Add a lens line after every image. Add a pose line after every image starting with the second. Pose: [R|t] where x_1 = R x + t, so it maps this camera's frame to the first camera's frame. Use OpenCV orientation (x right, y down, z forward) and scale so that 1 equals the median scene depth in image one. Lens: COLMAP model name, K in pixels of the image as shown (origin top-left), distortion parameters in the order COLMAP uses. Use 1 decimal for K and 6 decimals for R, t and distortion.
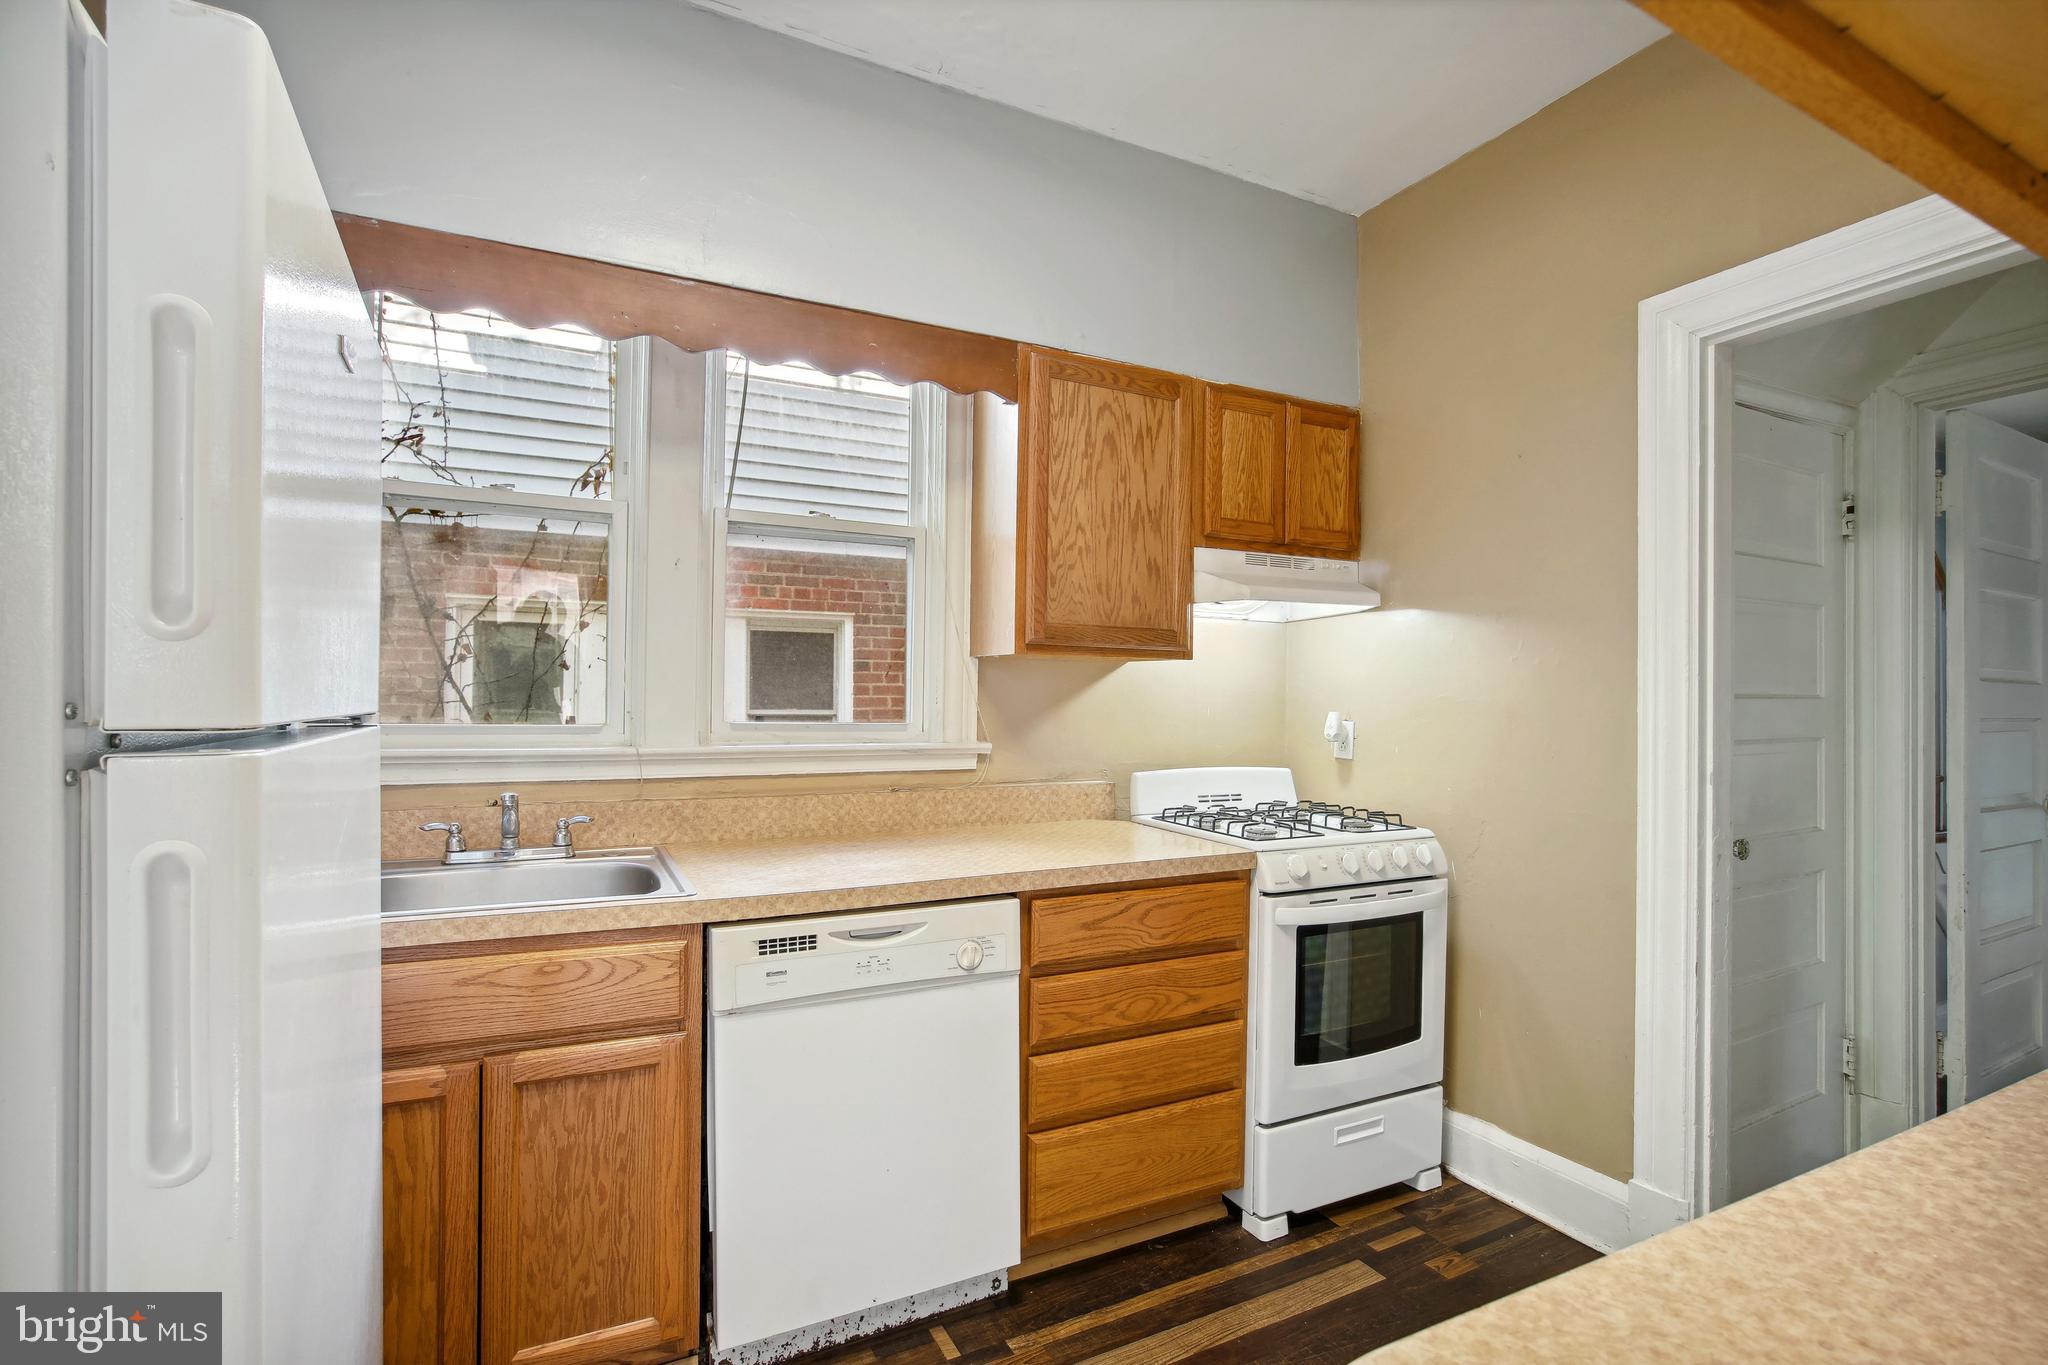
lens RADIAL K [[967.9, 0, 1021.0], [0, 967.9, 687.3], [0, 0, 1]] dist [-0.024017, 0.012169]
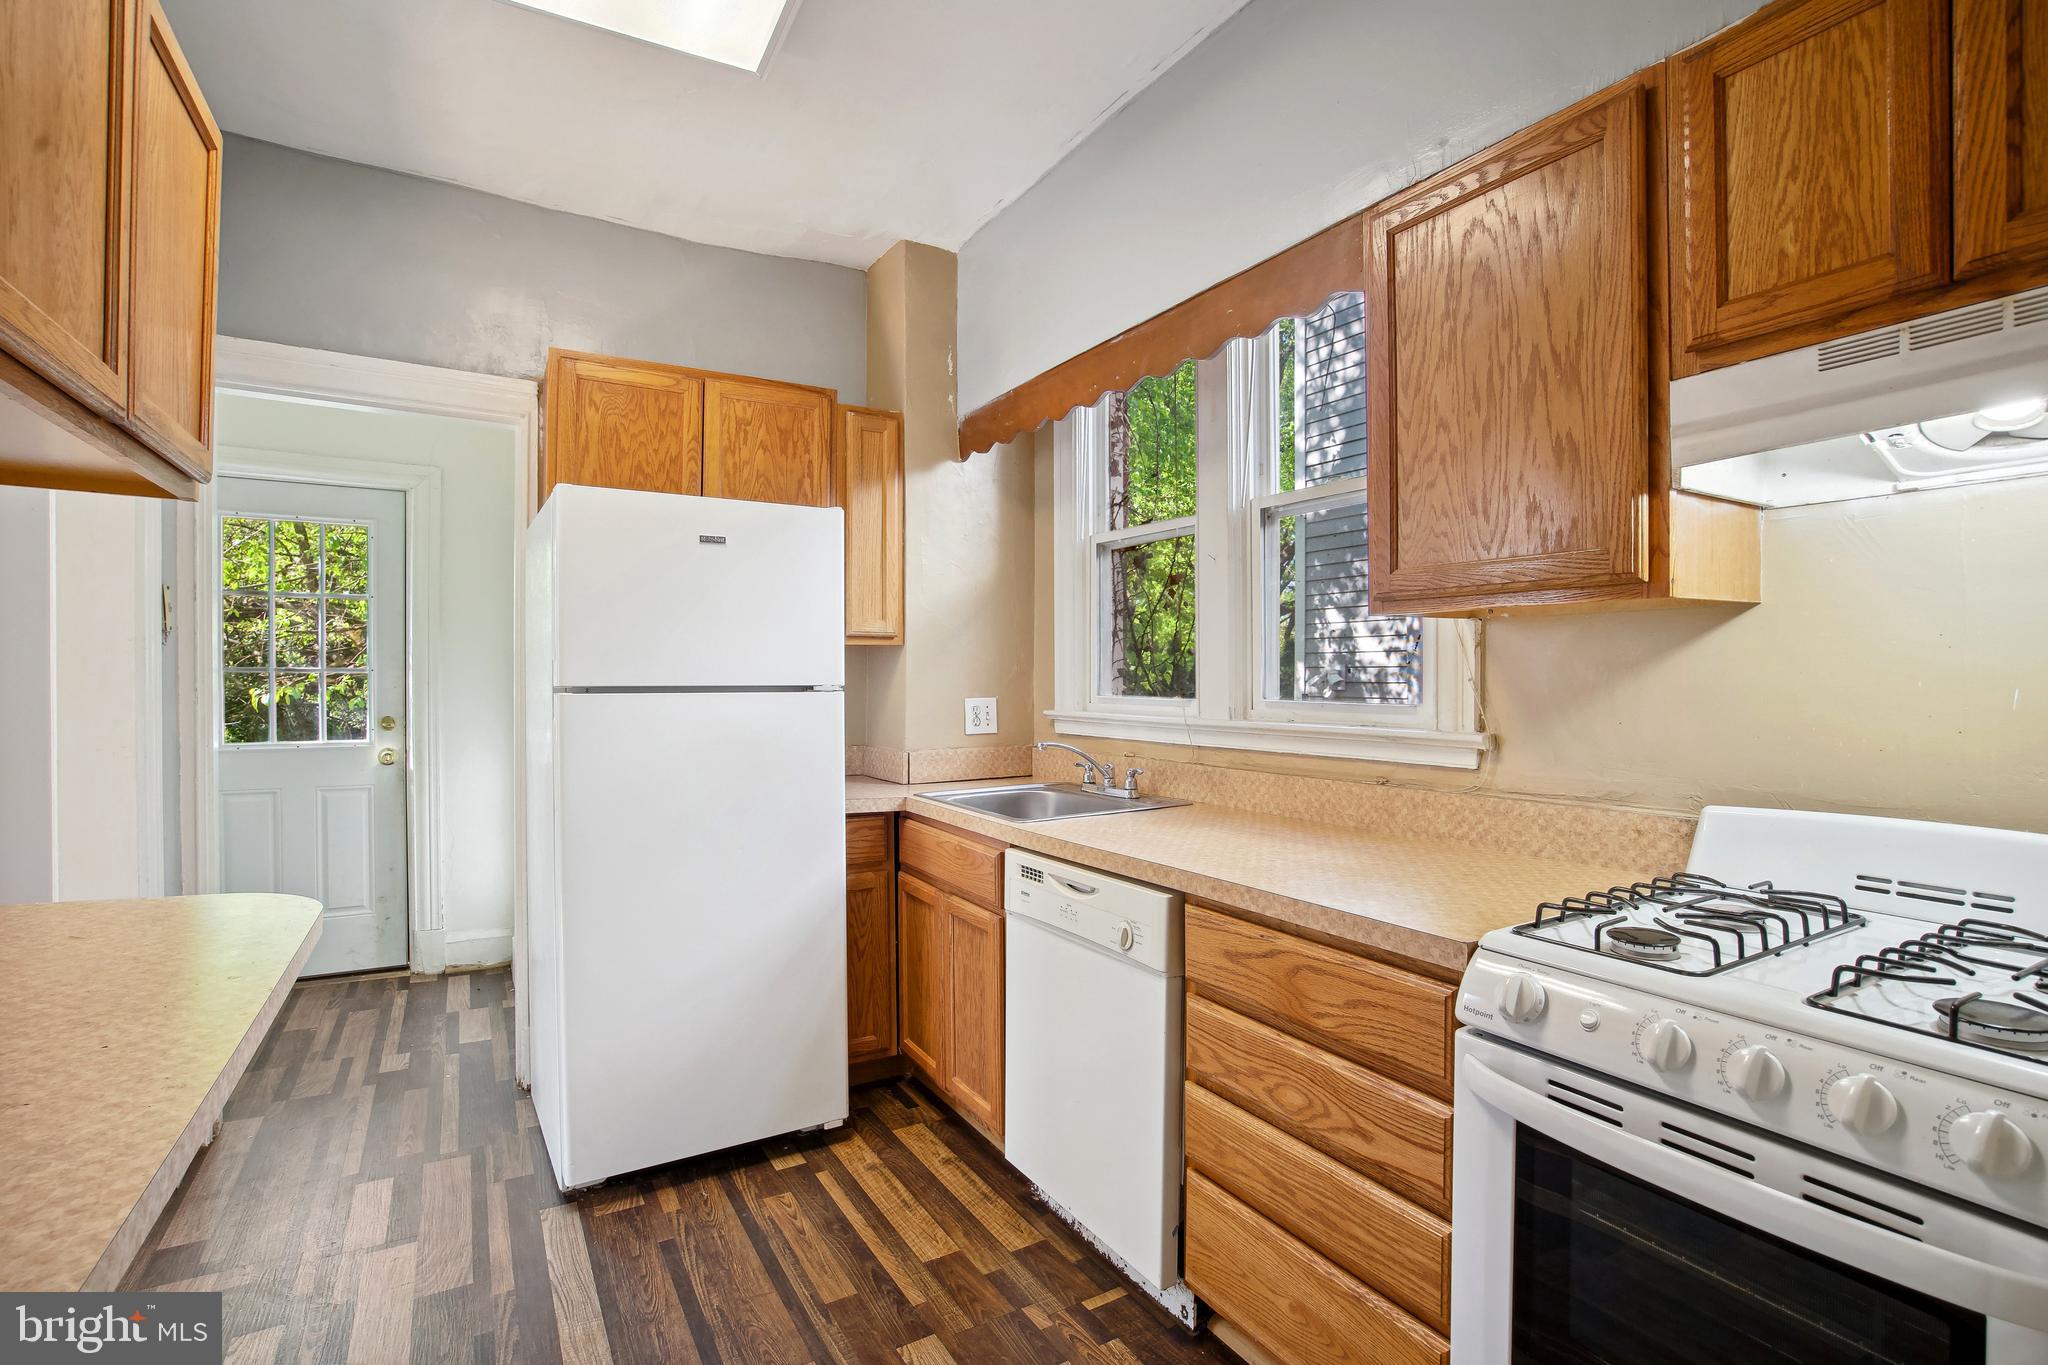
lens RADIAL K [[967.9, 0, 1023.7], [0, 967.9, 684.2], [0, 0, 1]] dist [-0.024017, 0.012169]
pose [[0.056437, -0.001938, -0.998404, 0.727679], [0.015696, 0.999876, -0.001053, 0.015440], [0.998283, -0.015612, 0.056461, 0.661761]]
